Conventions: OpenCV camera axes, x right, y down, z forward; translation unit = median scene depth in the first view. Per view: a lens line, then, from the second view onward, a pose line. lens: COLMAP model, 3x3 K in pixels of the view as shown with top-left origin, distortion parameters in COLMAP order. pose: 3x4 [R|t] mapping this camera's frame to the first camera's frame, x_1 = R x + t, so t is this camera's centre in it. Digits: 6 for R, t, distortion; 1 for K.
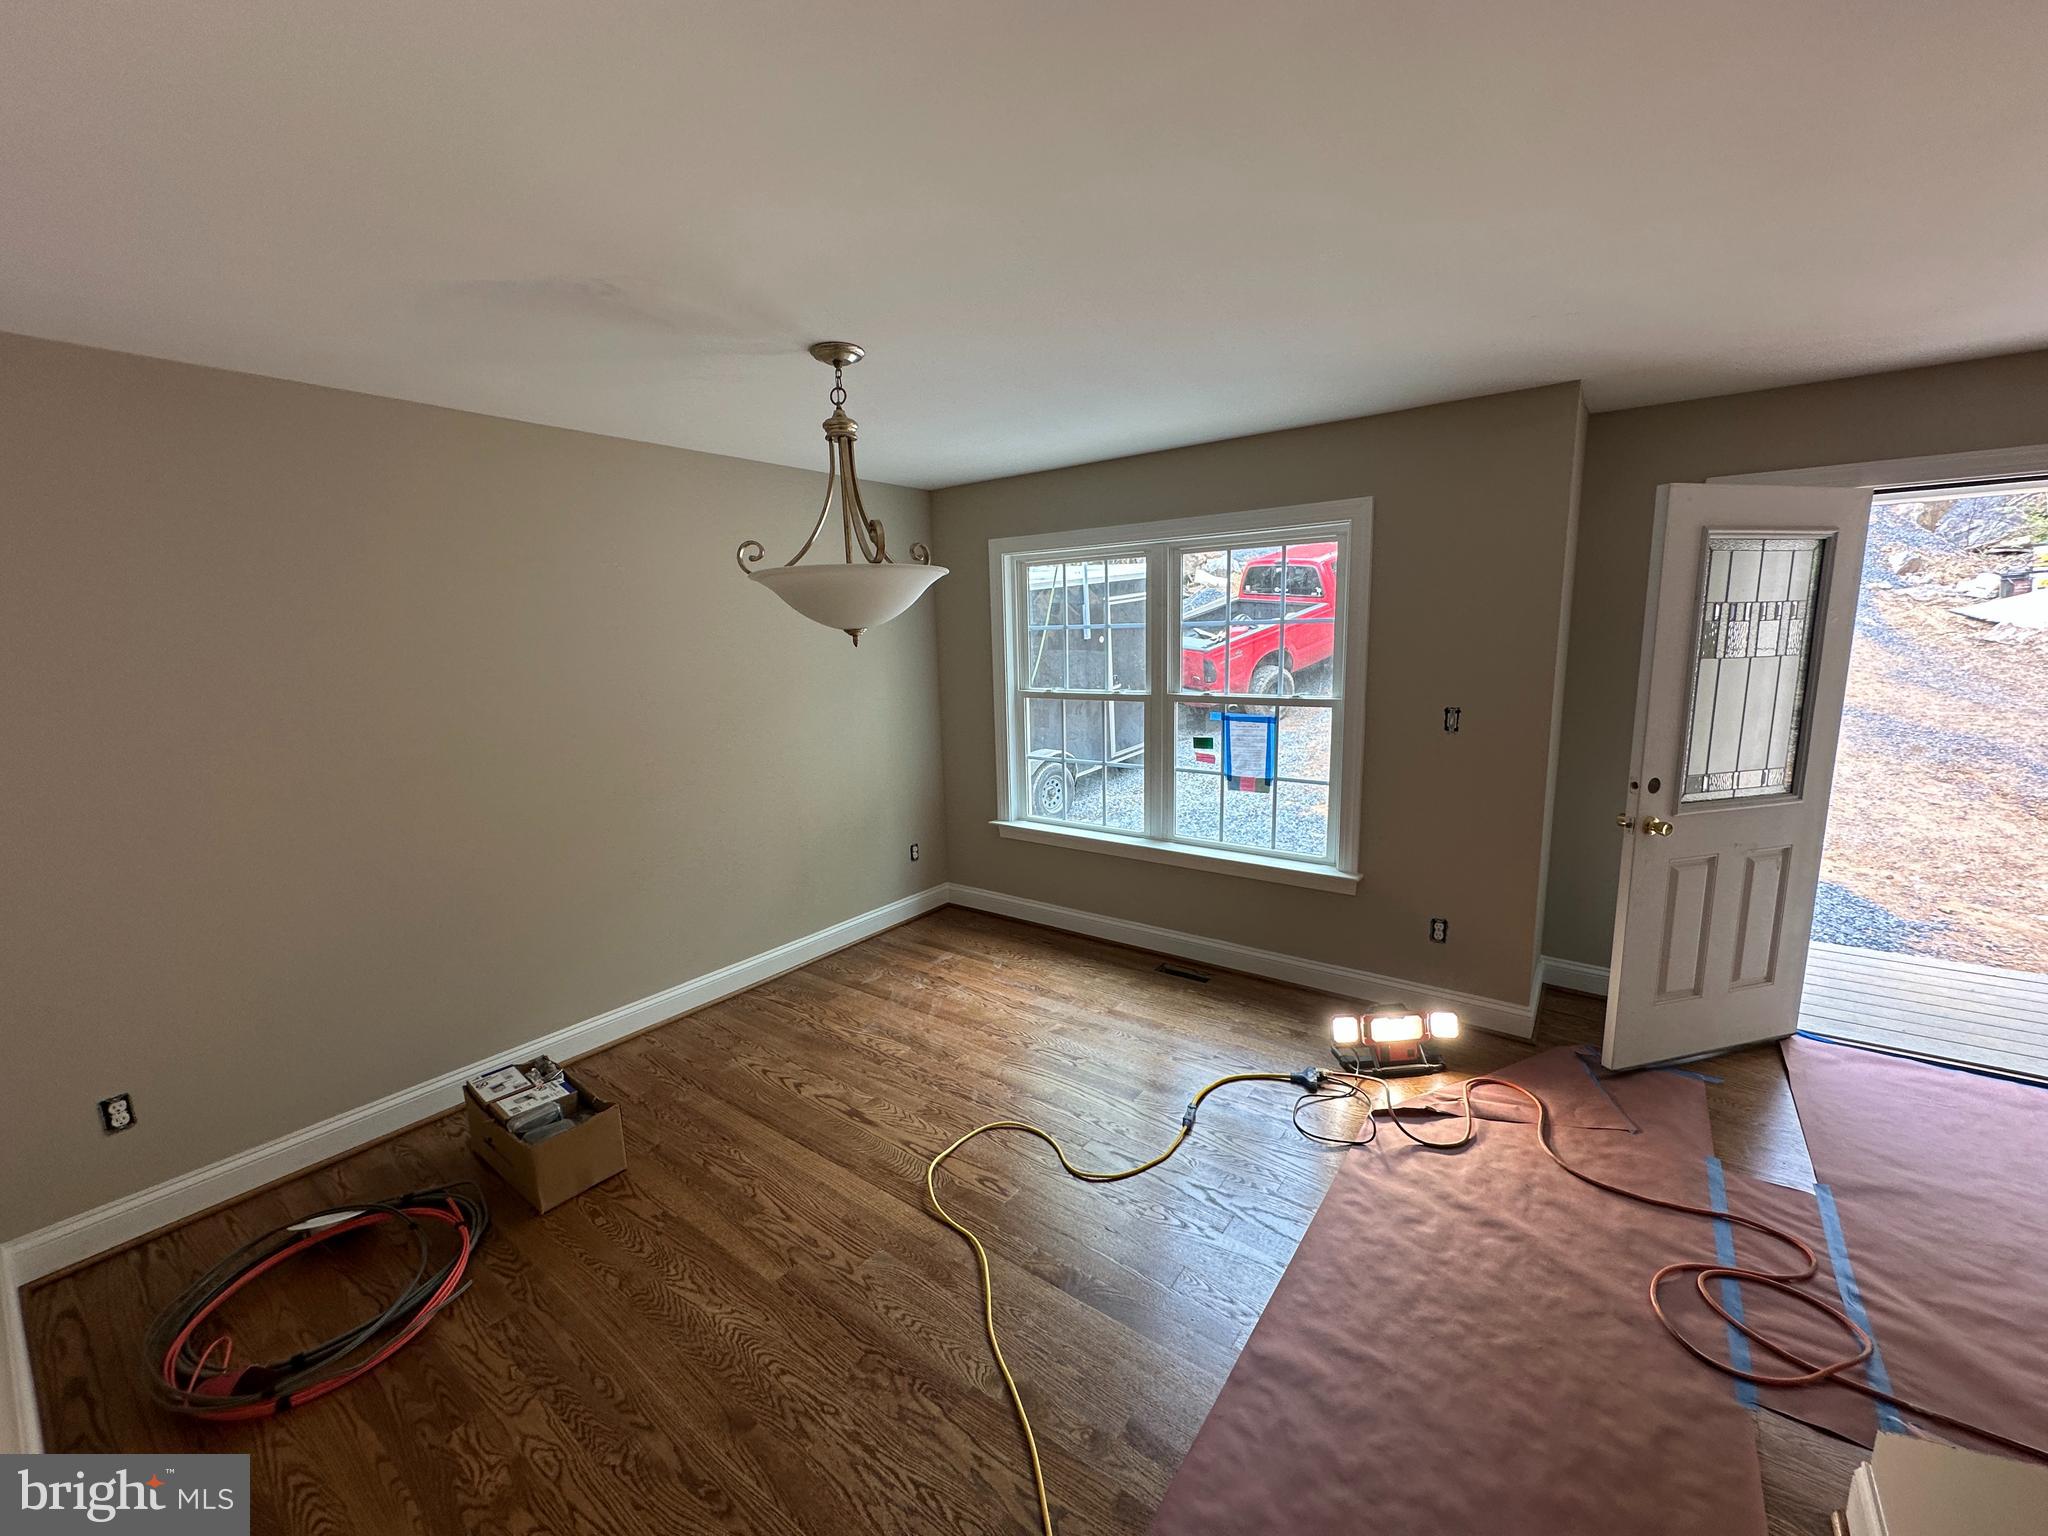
lens RADIAL K [[811.5, 0, 1024.0], [0, 811.5, 768.0], [0, 0, 1]] dist [-0.003185, -0.000067]
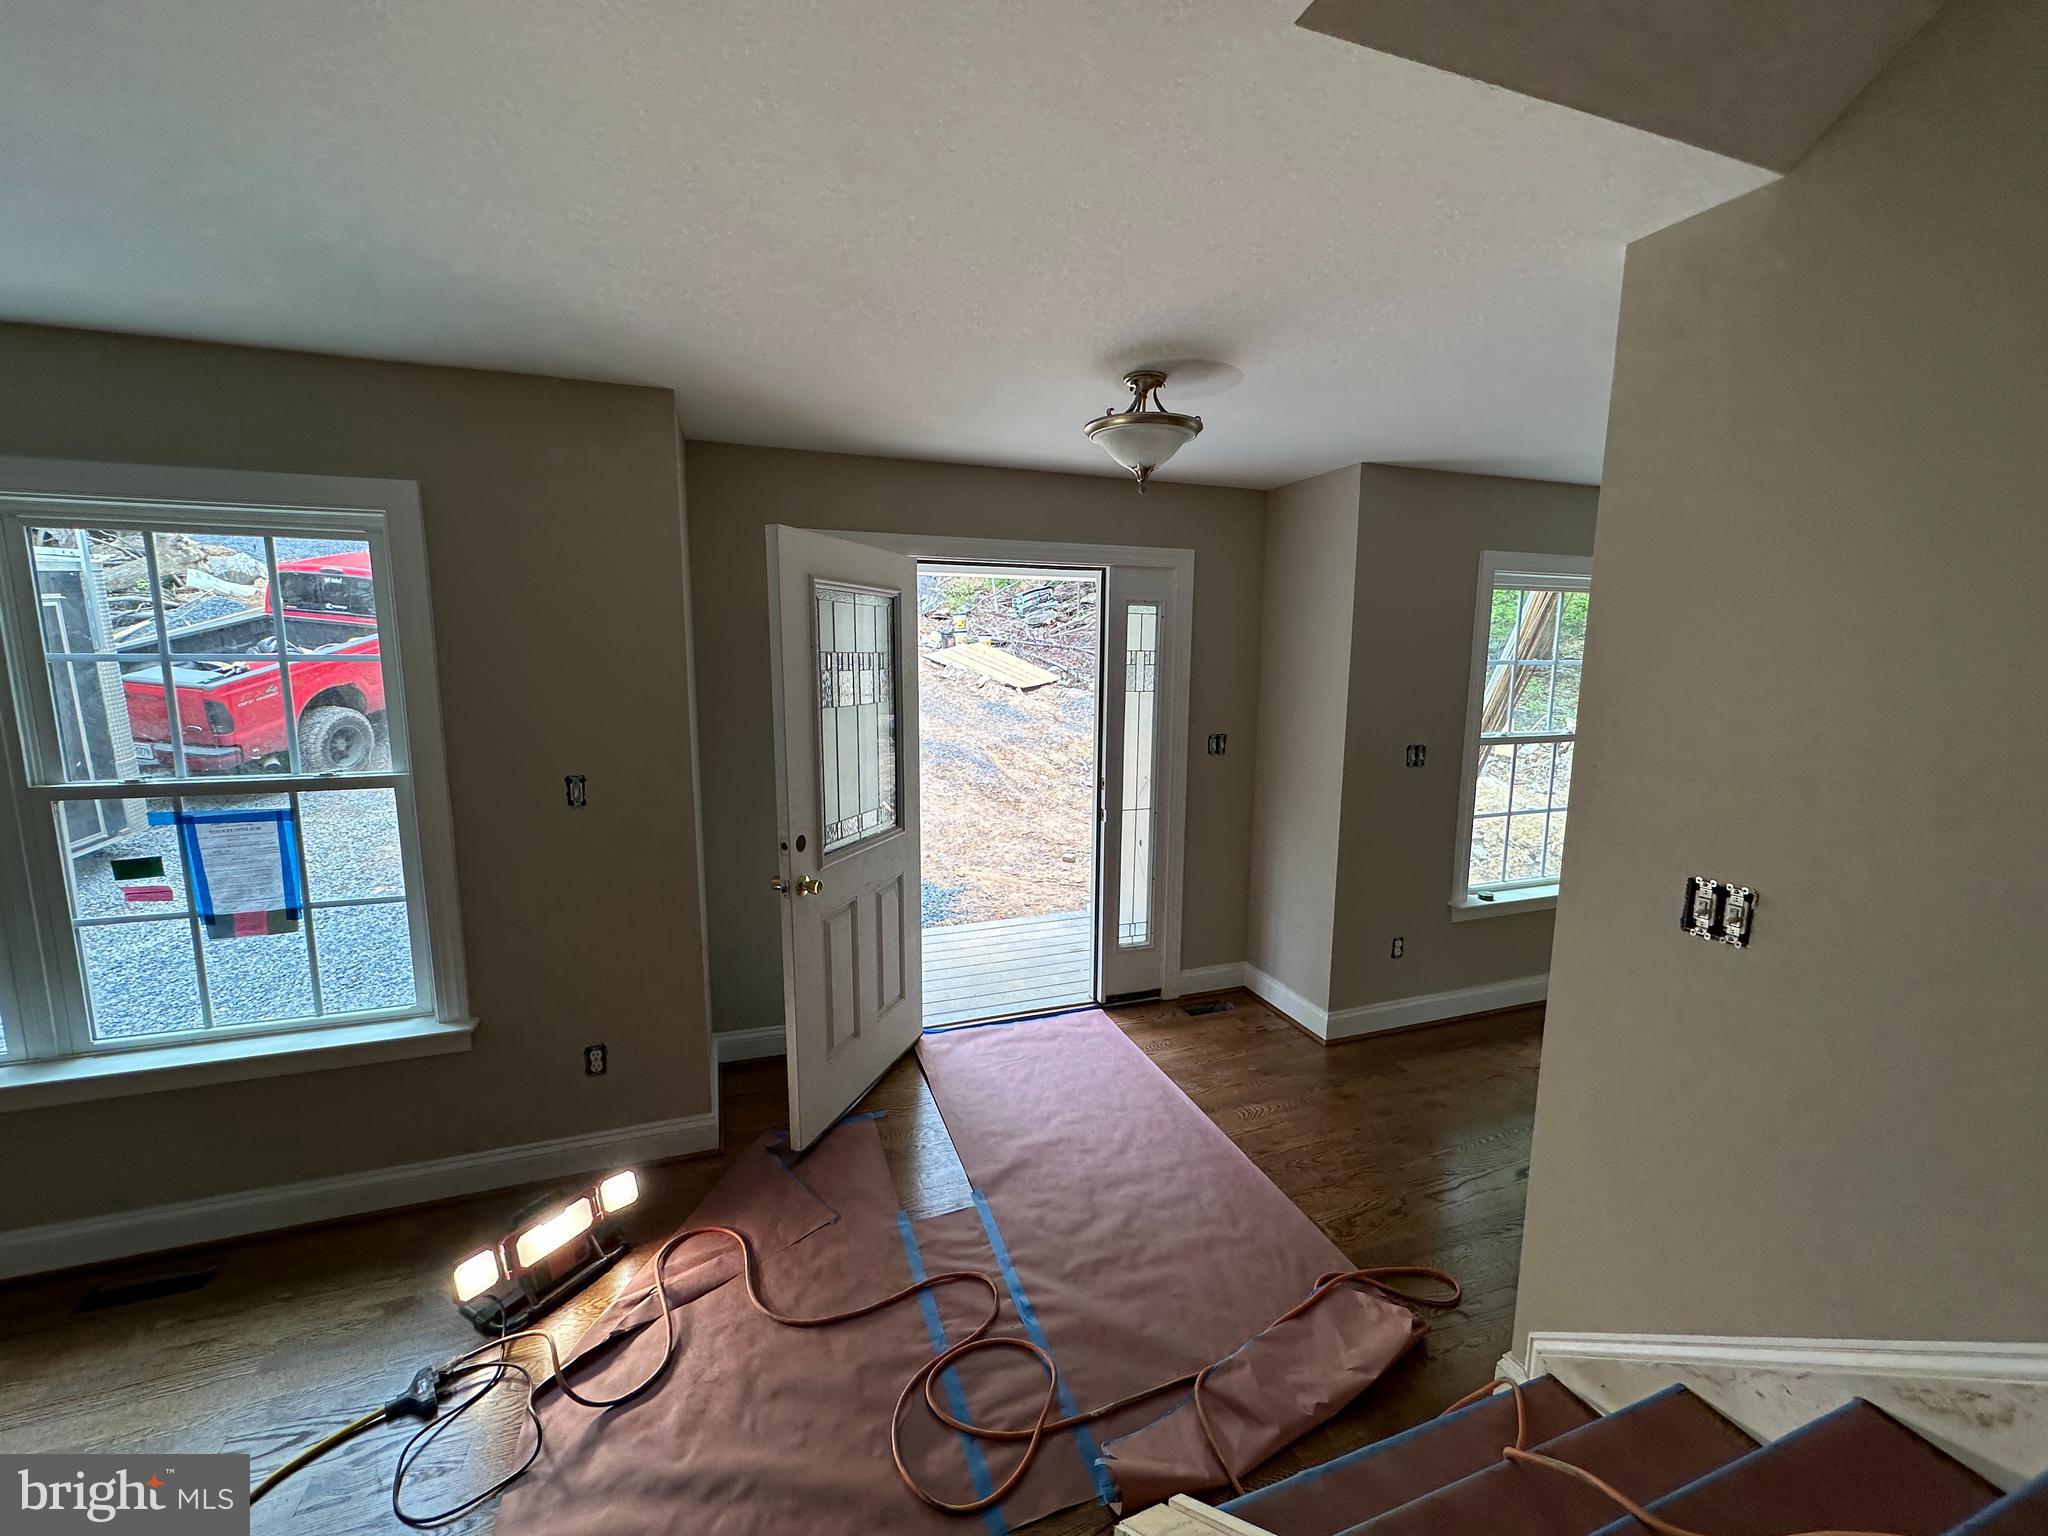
lens RADIAL K [[811.5, 0, 1024.0], [0, 811.5, 768.0], [0, 0, 1]] dist [-0.003185, -0.000067]
pose [[0.553676, -0.088511, 0.828015, 0.134030], [0.118577, 0.992583, 0.026813, -0.054499], [-0.824246, 0.083338, 0.560065, 0.226943]]
